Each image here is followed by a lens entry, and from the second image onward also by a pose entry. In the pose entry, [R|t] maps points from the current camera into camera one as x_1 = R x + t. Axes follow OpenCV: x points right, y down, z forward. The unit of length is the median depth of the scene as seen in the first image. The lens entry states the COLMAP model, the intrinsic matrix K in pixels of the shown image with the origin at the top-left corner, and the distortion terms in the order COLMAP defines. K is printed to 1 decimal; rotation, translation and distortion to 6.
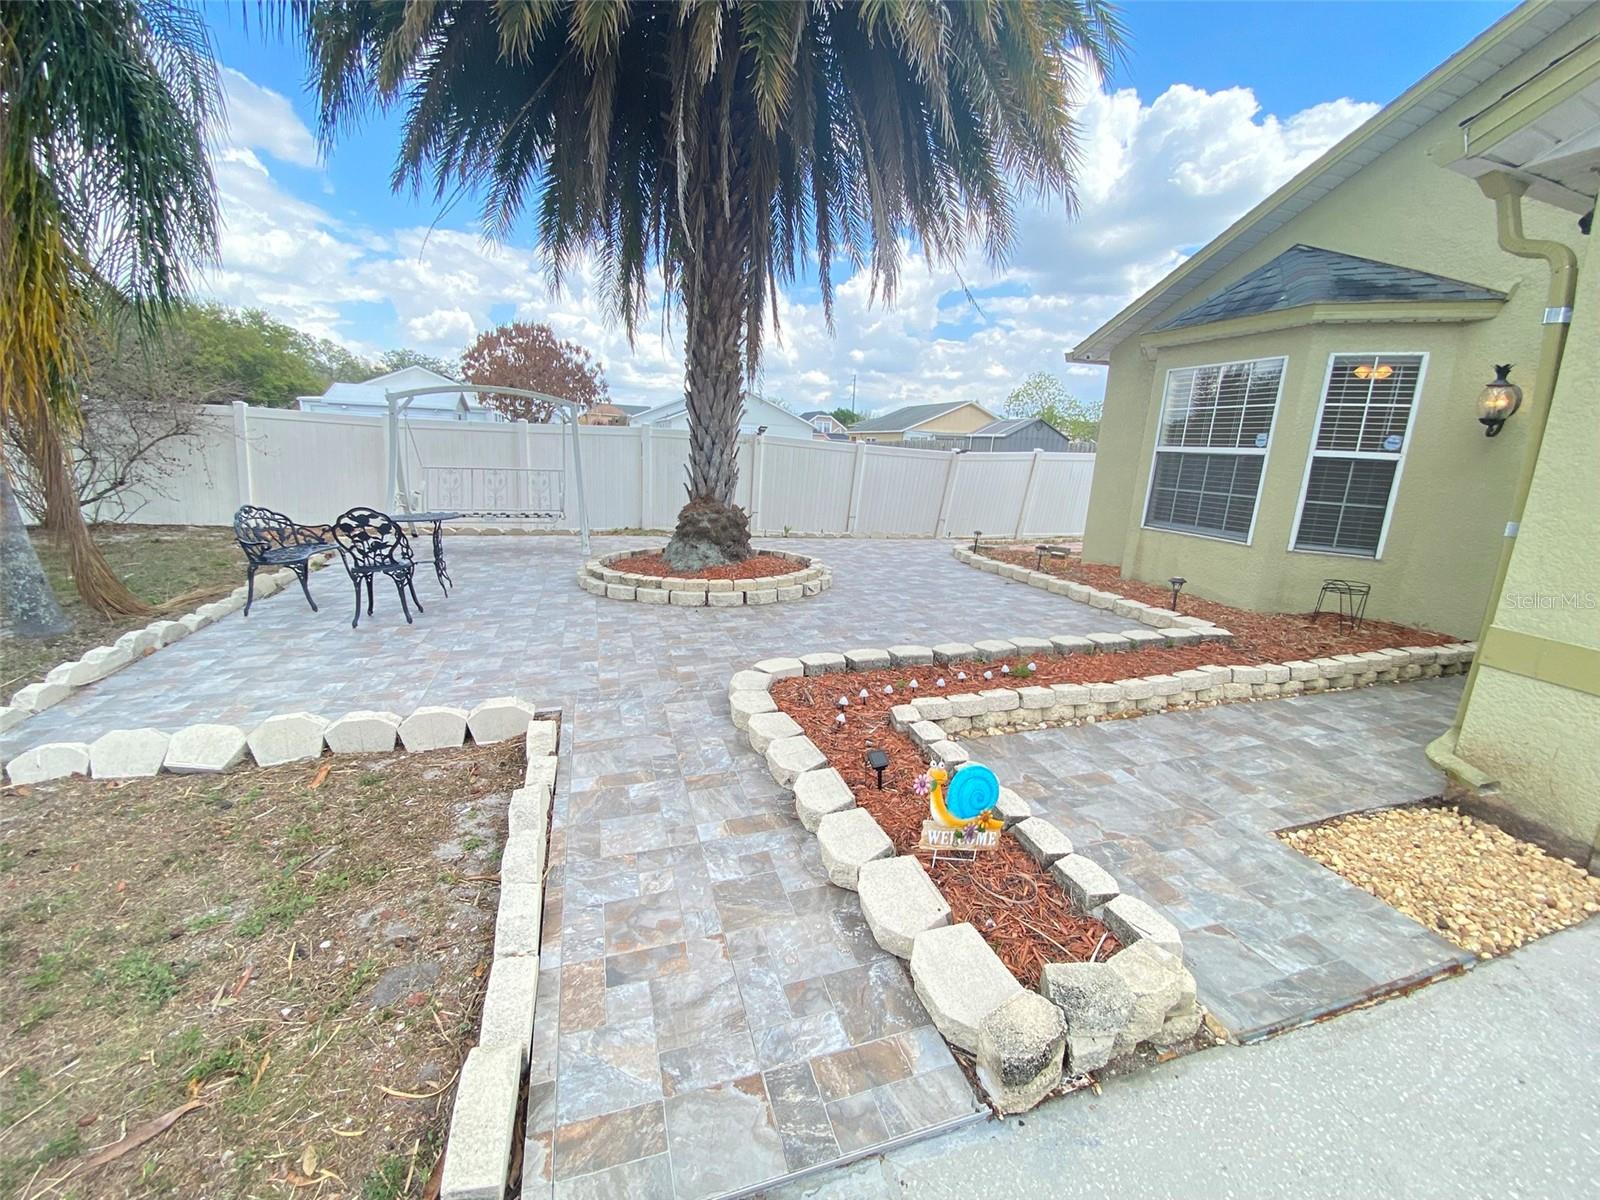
lens RADIAL K [[647.3, 0, 805.8], [0, 647.3, 603.7], [0, 0, 1]] dist [0.023781, -0.020051]
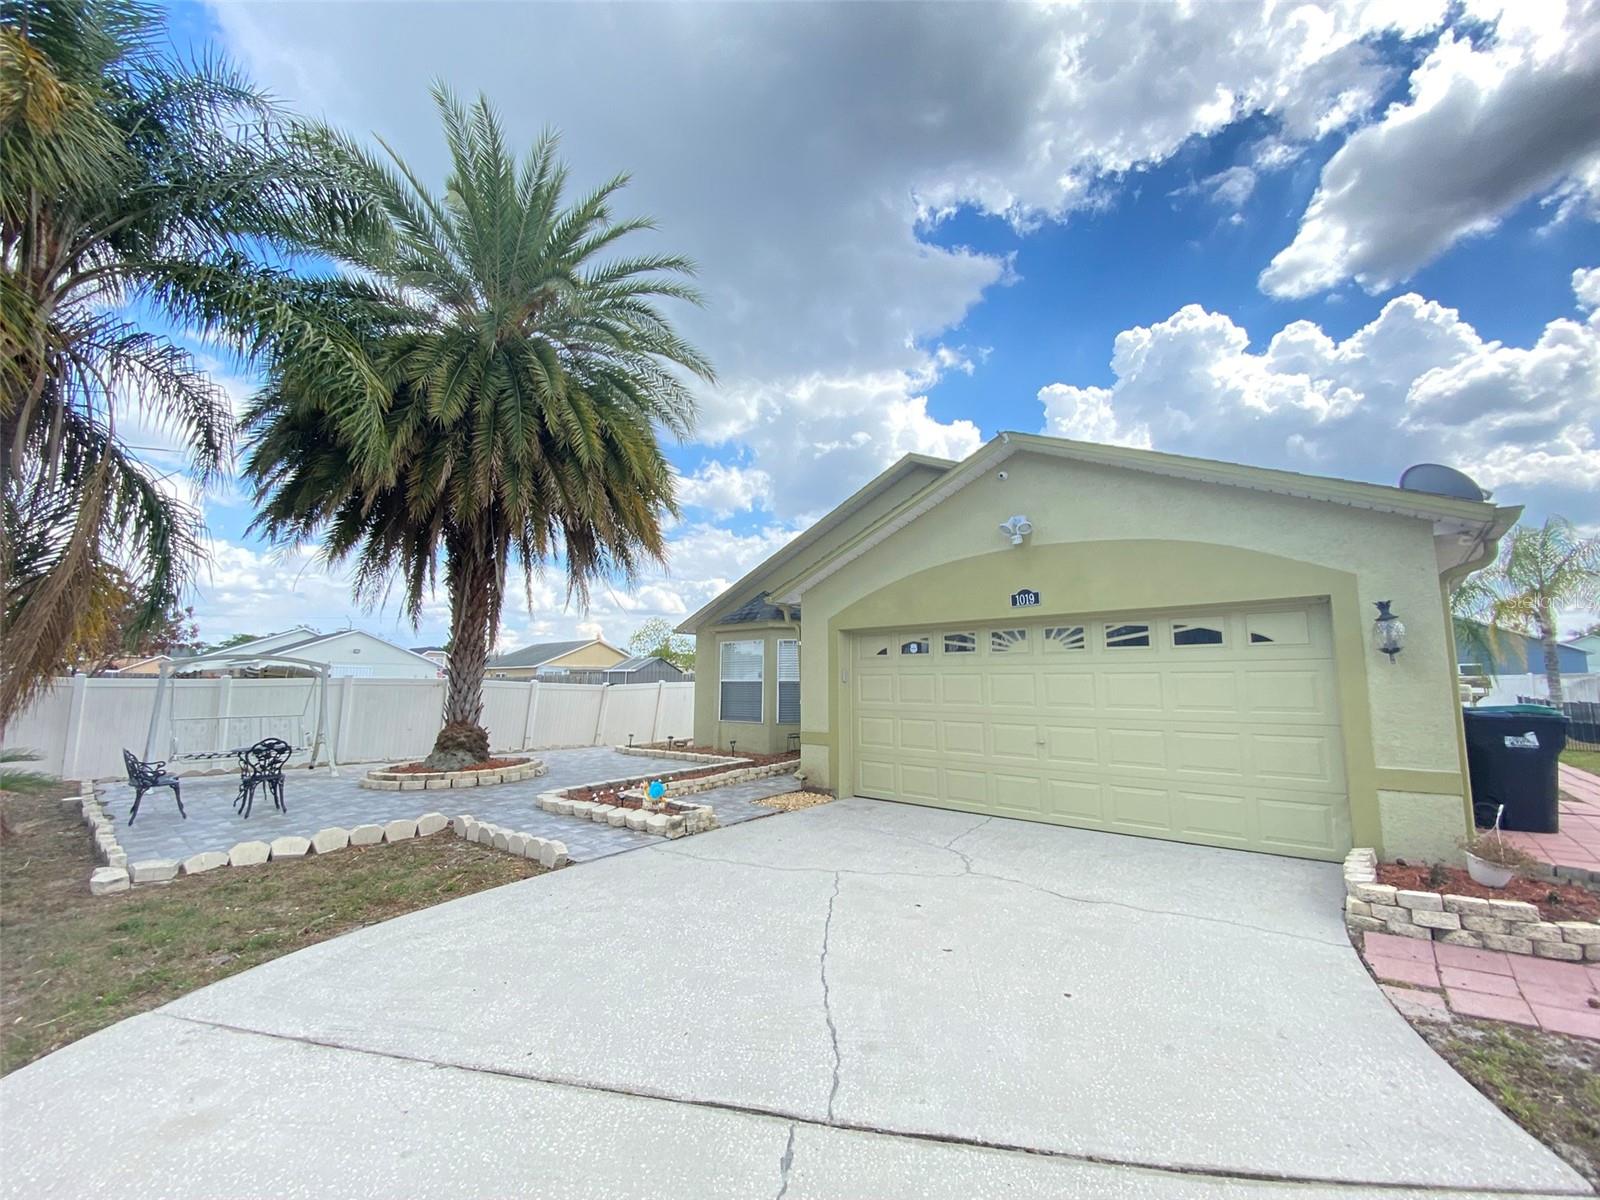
lens RADIAL K [[657.1, 0, 800.5], [0, 657.1, 603.2], [0, 0, 1]] dist [0.027750, -0.020992]
pose [[0.854073, 0.018187, 0.519835, -0.381472], [0.159936, 0.941791, -0.295719, 0.221435], [-0.494954, 0.335706, 0.801450, -1.031005]]
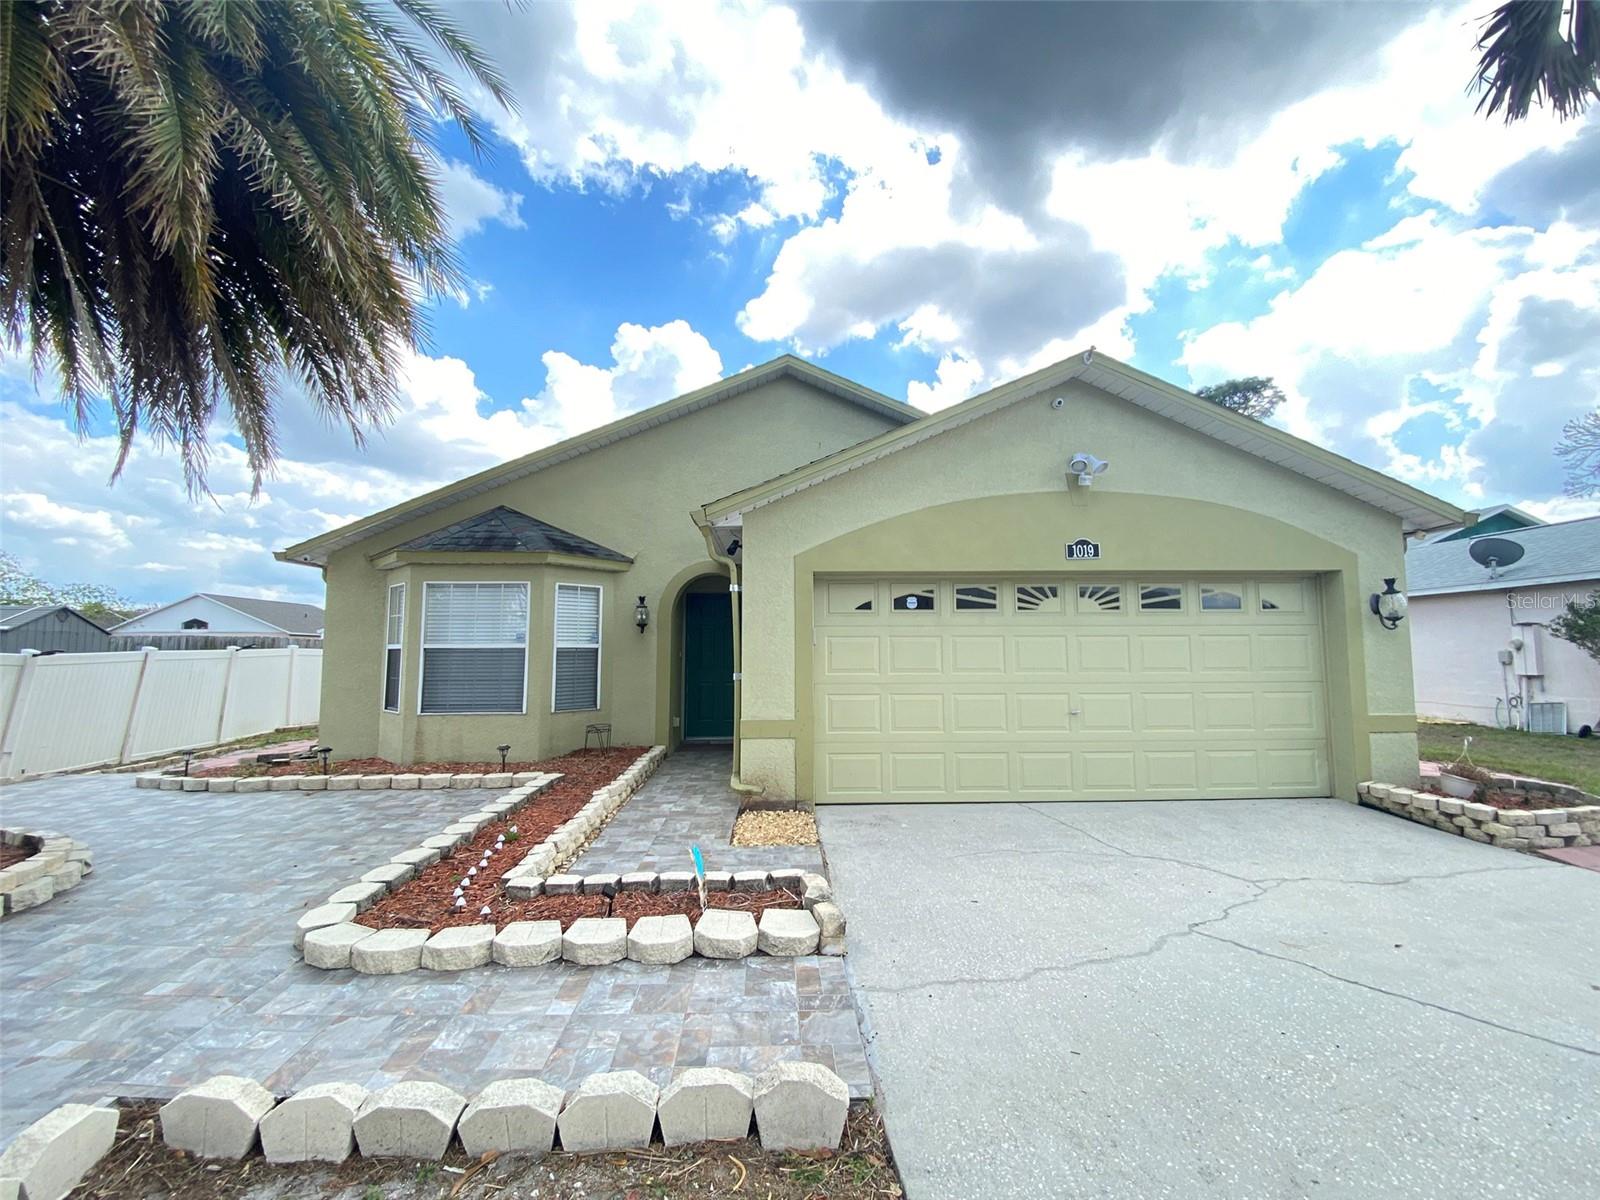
lens RADIAL K [[657.1, 0, 800.5], [0, 657.1, 603.2], [0, 0, 1]] dist [0.027750, -0.020992]
pose [[0.253545, 0.027041, 0.966946, -0.564807], [0.244616, 0.965327, -0.091137, -0.051482], [-0.935883, 0.259638, 0.238139, 0.093192]]
